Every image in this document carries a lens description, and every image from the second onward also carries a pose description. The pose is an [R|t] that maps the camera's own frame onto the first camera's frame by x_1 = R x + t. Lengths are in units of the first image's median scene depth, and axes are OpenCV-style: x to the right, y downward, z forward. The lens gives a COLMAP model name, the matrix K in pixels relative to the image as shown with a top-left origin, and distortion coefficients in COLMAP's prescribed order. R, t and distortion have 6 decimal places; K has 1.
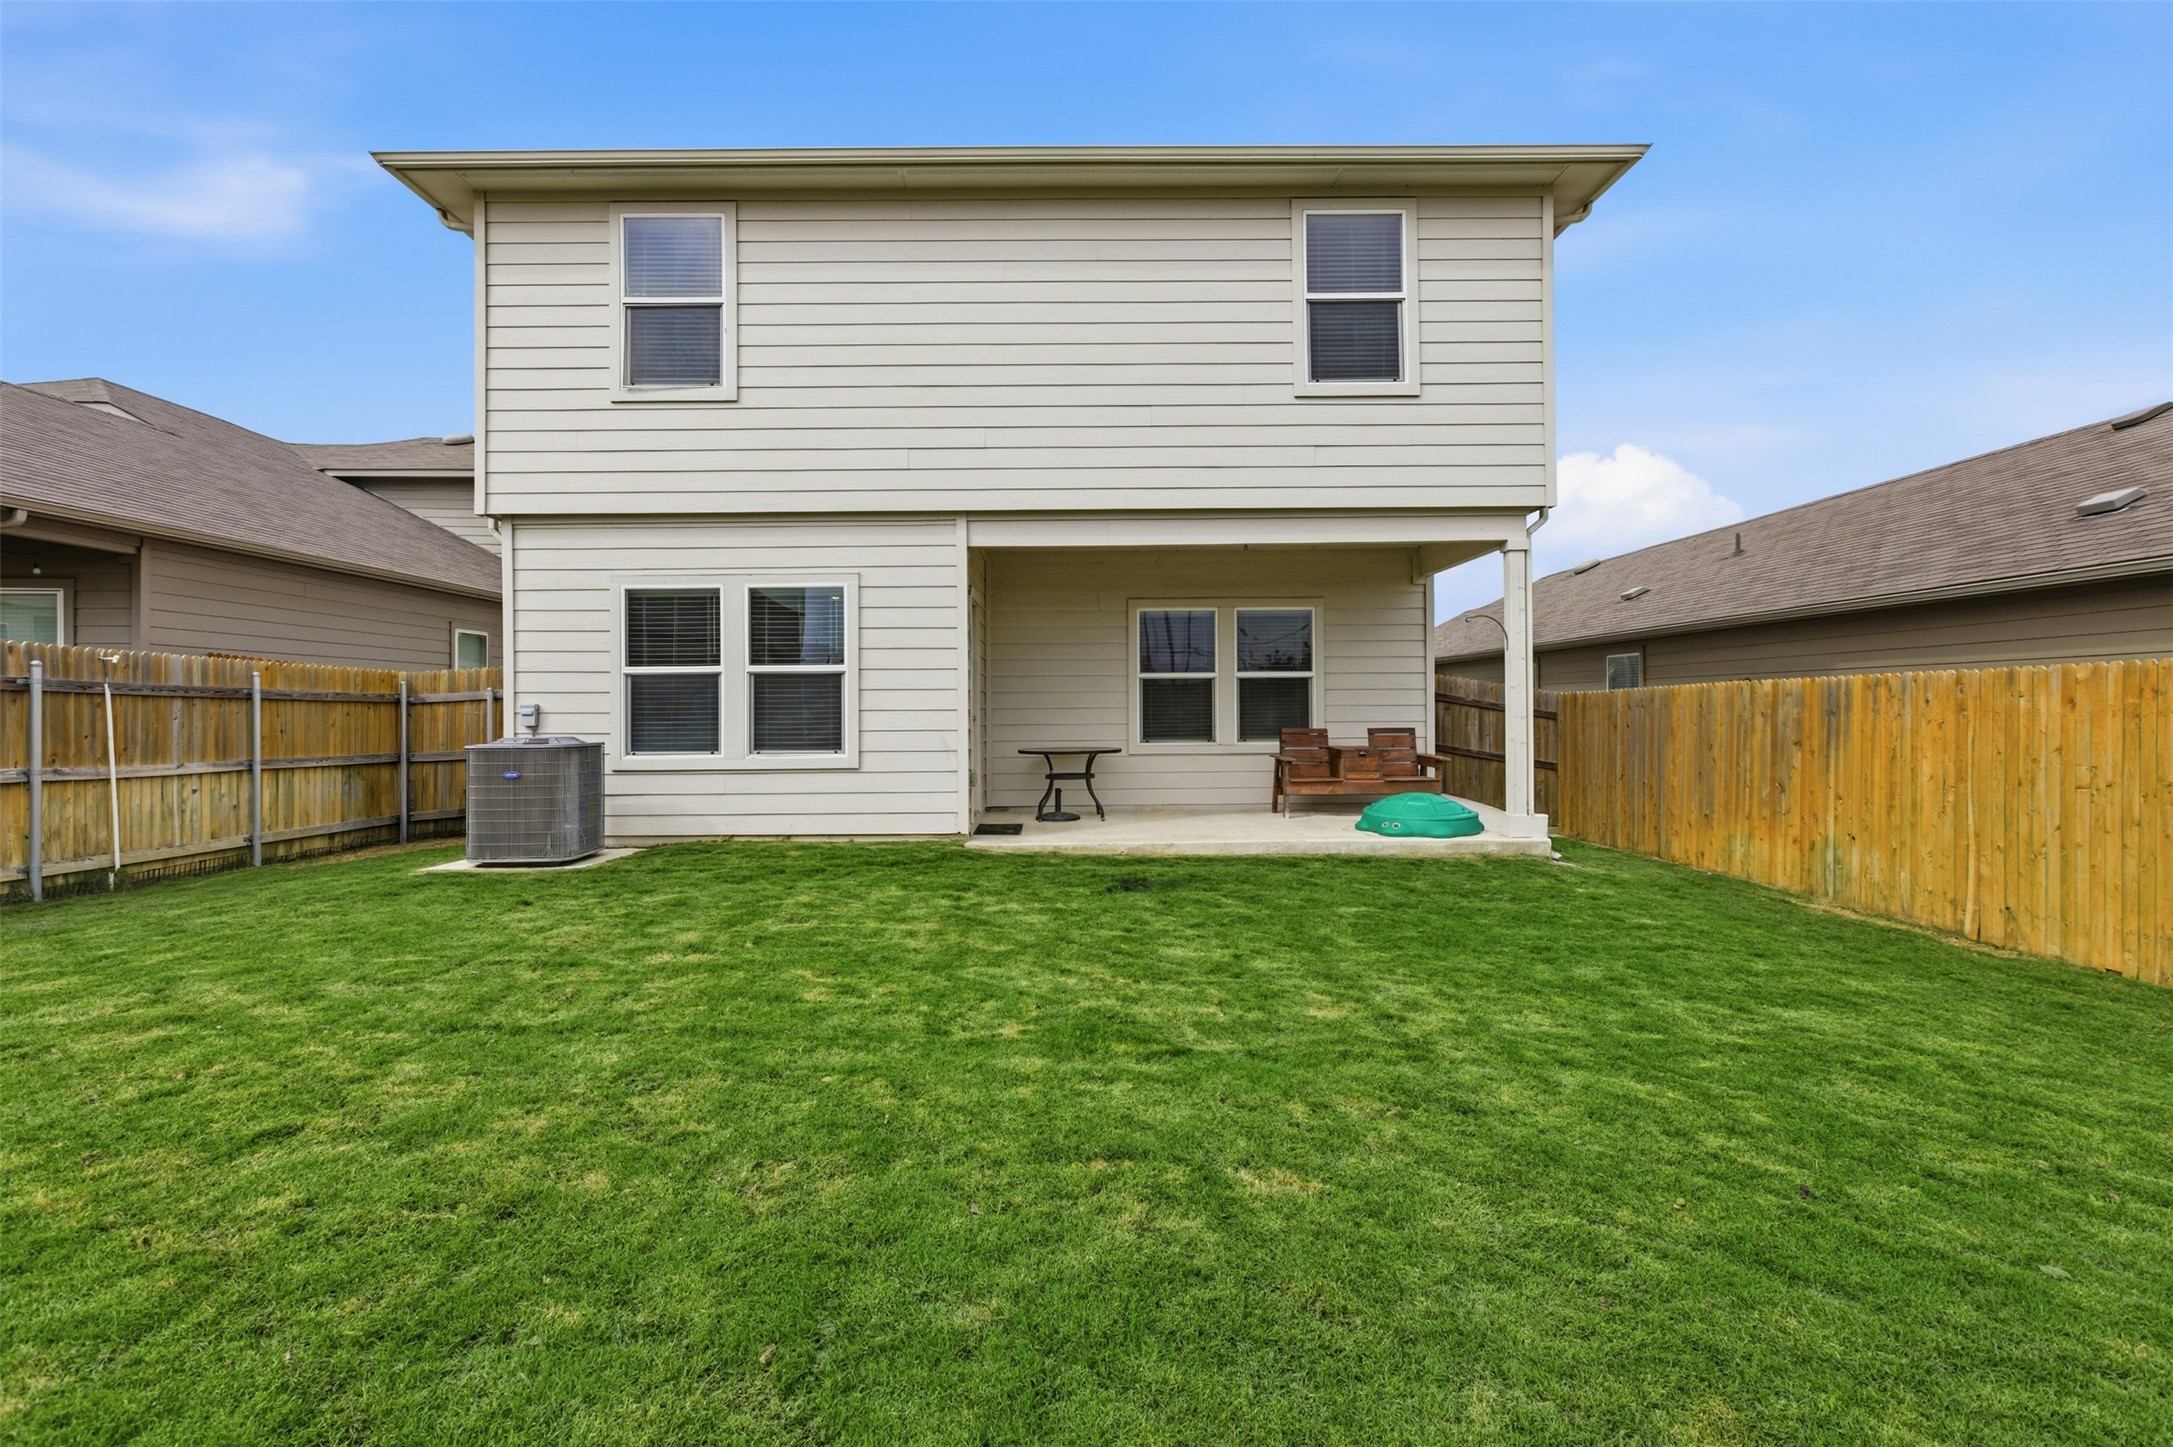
lens RADIAL K [[1005.5, 0, 1078.2], [0, 1005.5, 716.2], [0, 0, 1]] dist [0.002054, 0.000708]
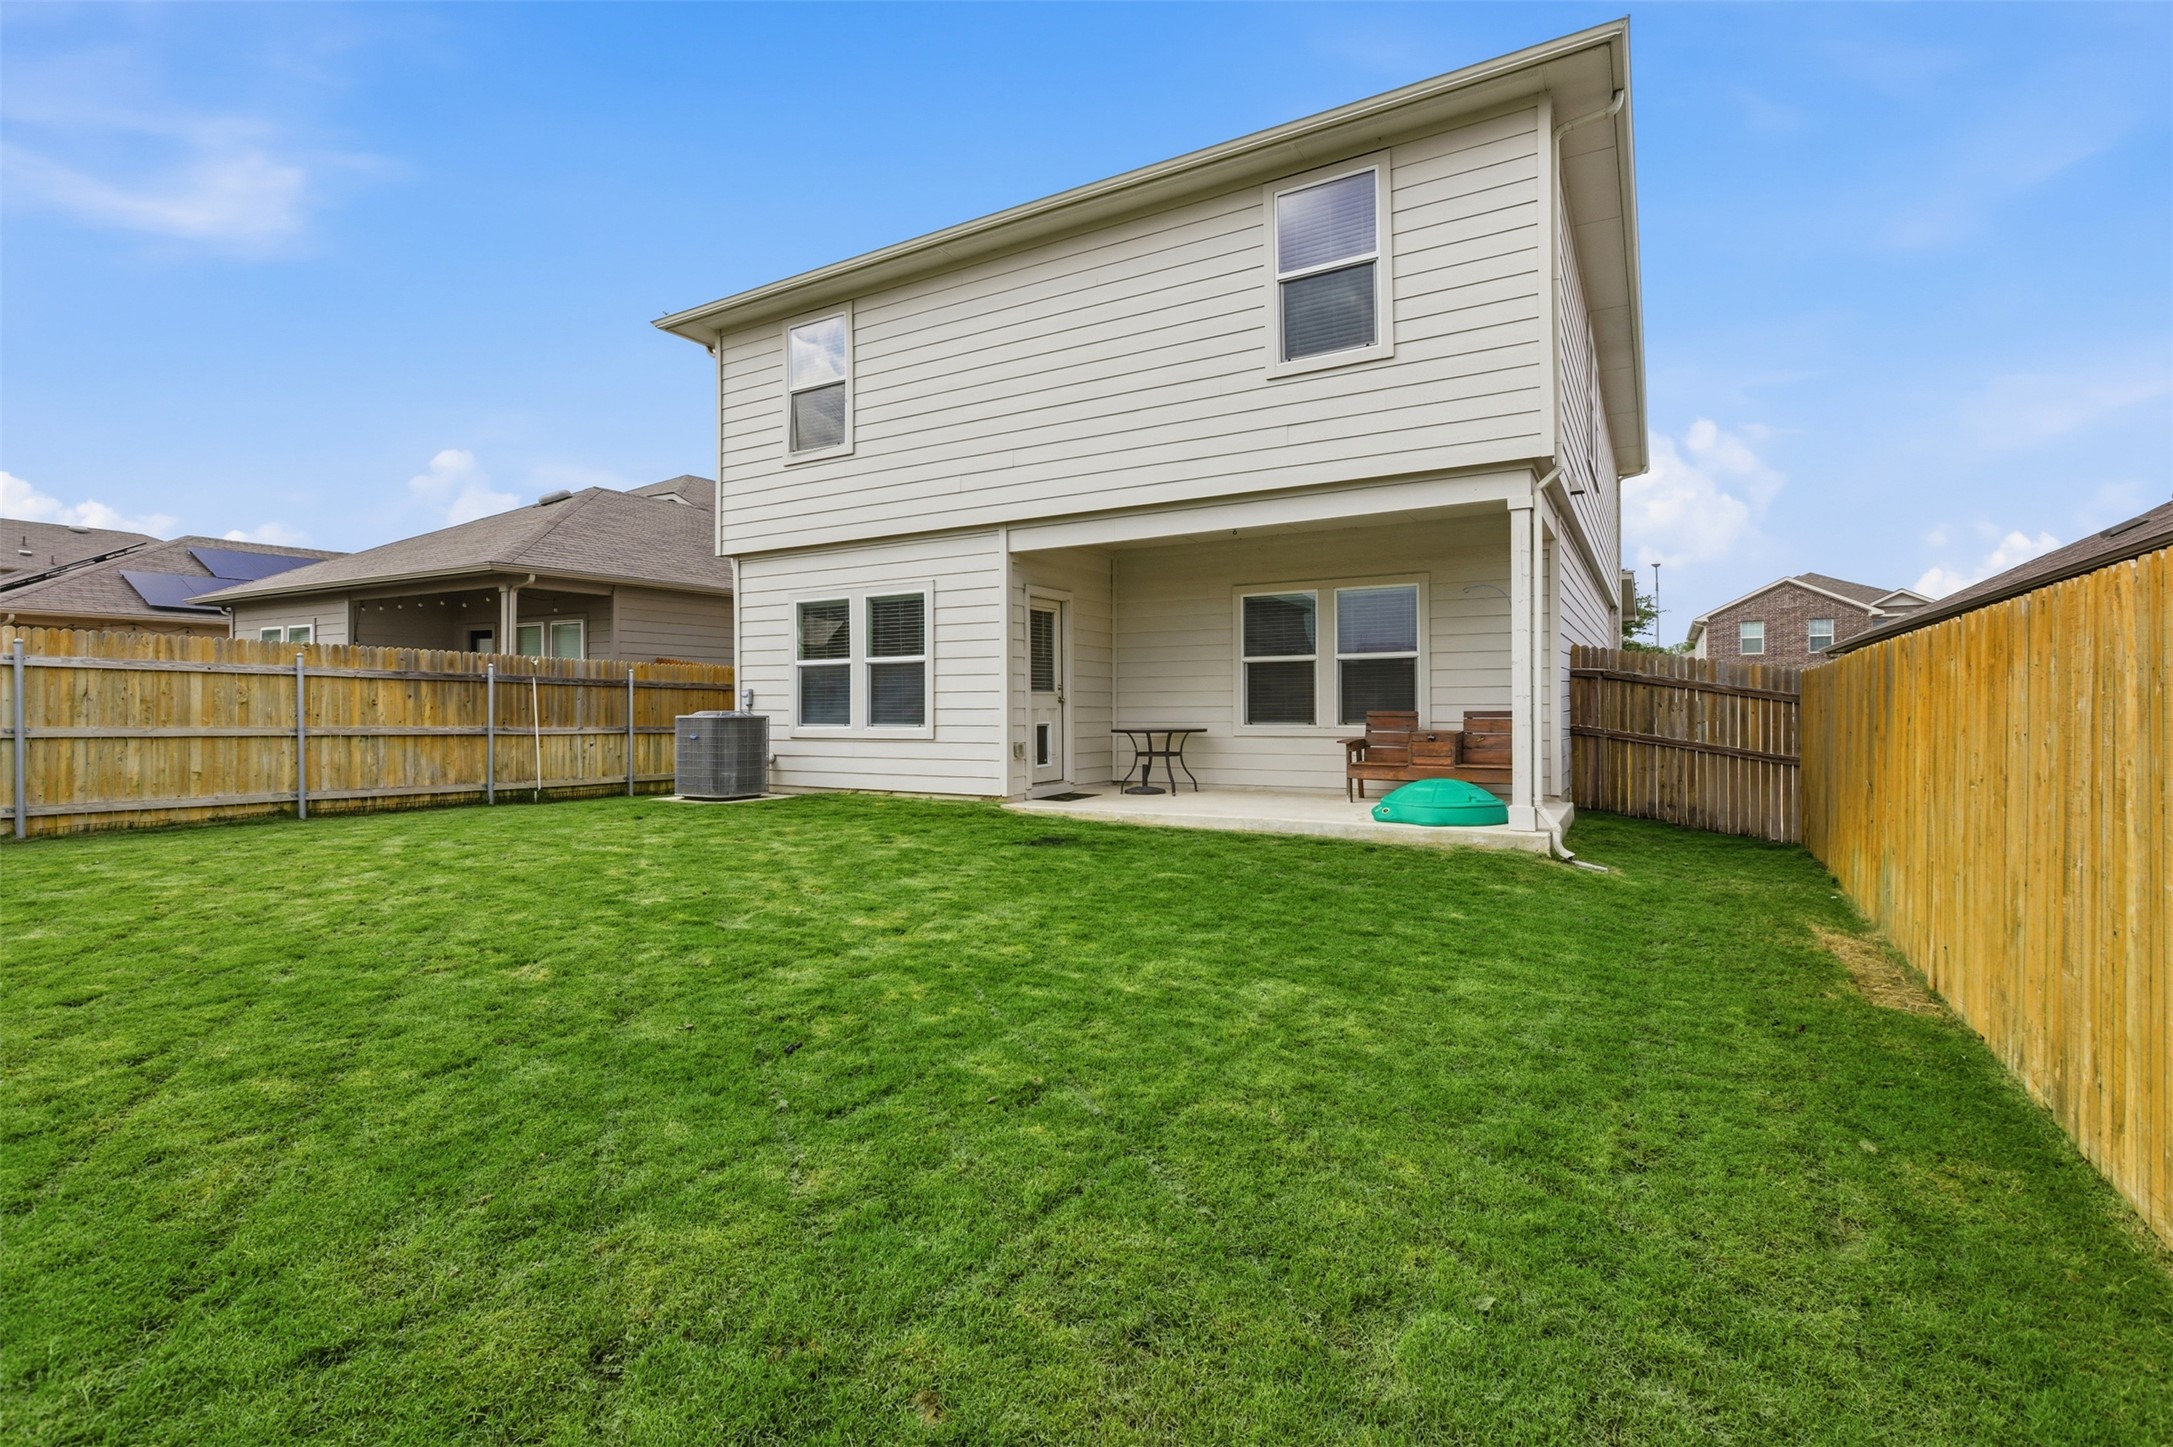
lens RADIAL K [[1007.3, 0, 1086.1], [0, 1007.3, 720.4], [0, 0, 1]] dist [-0.000883, 0.001006]
pose [[0.860967, 0.008722, -0.508586, 0.571010], [-0.004260, 0.999942, 0.009936, 0.016033], [0.508643, -0.006388, 0.860954, 0.032437]]
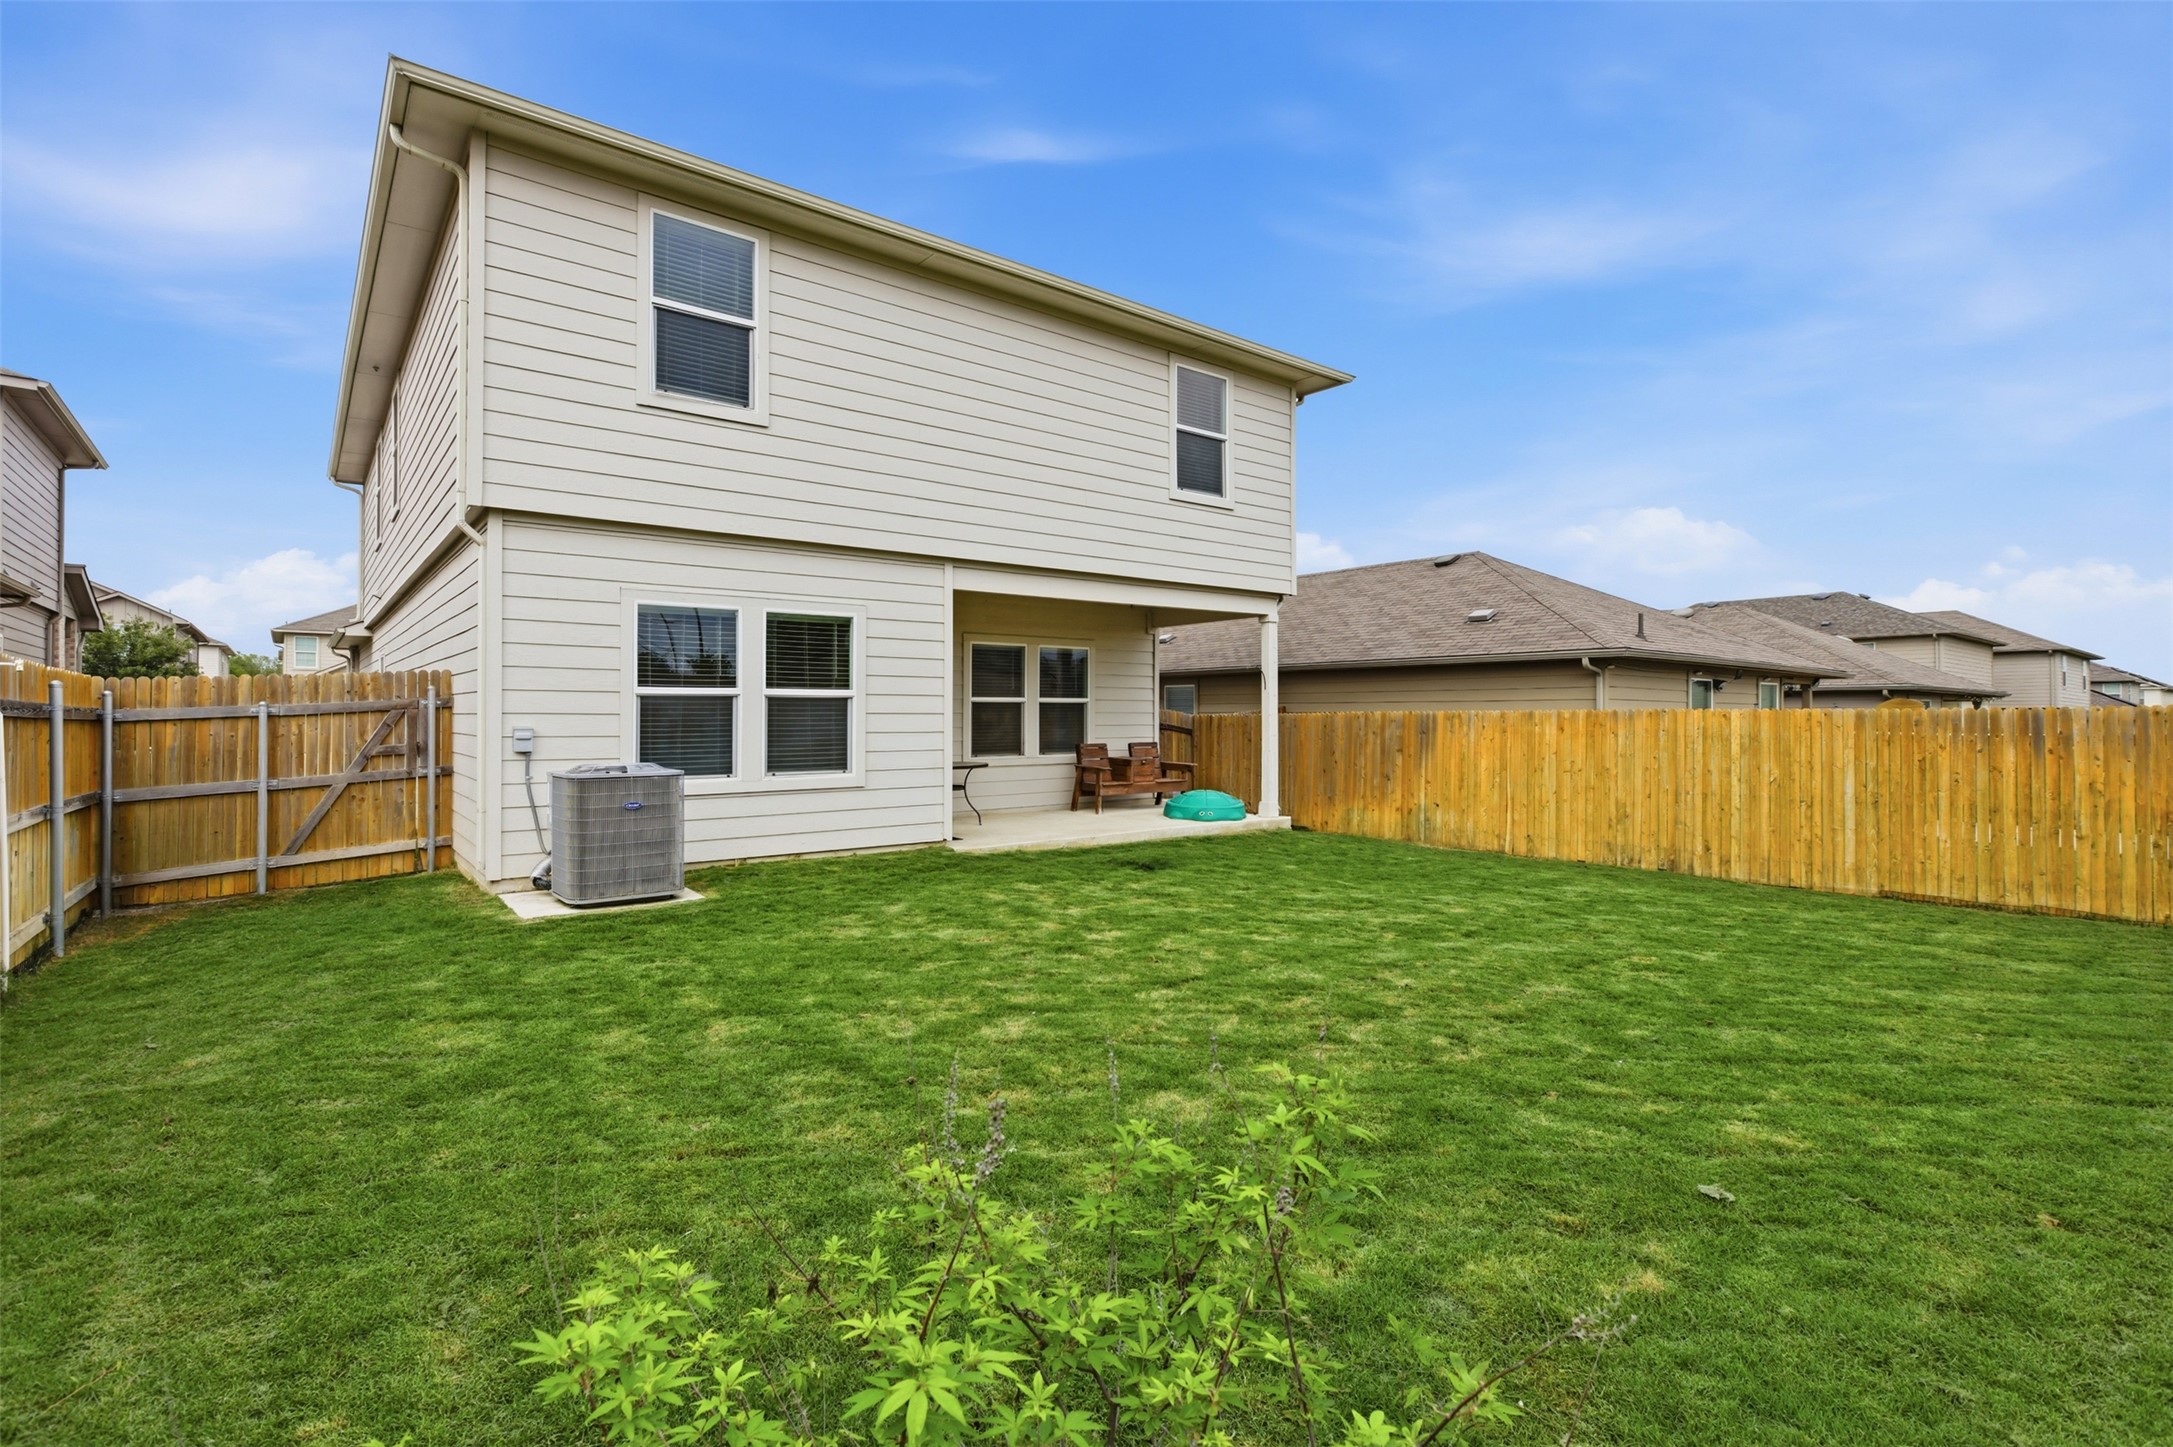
lens RADIAL K [[1007.3, 0, 1086.1], [0, 1007.3, 720.4], [0, 0, 1]] dist [-0.000883, 0.001006]
pose [[0.788563, 0.003619, 0.614944, -0.694468], [-0.001831, 0.999992, -0.003538, -0.015579], [-0.614951, 0.001664, 0.788563, 0.006039]]
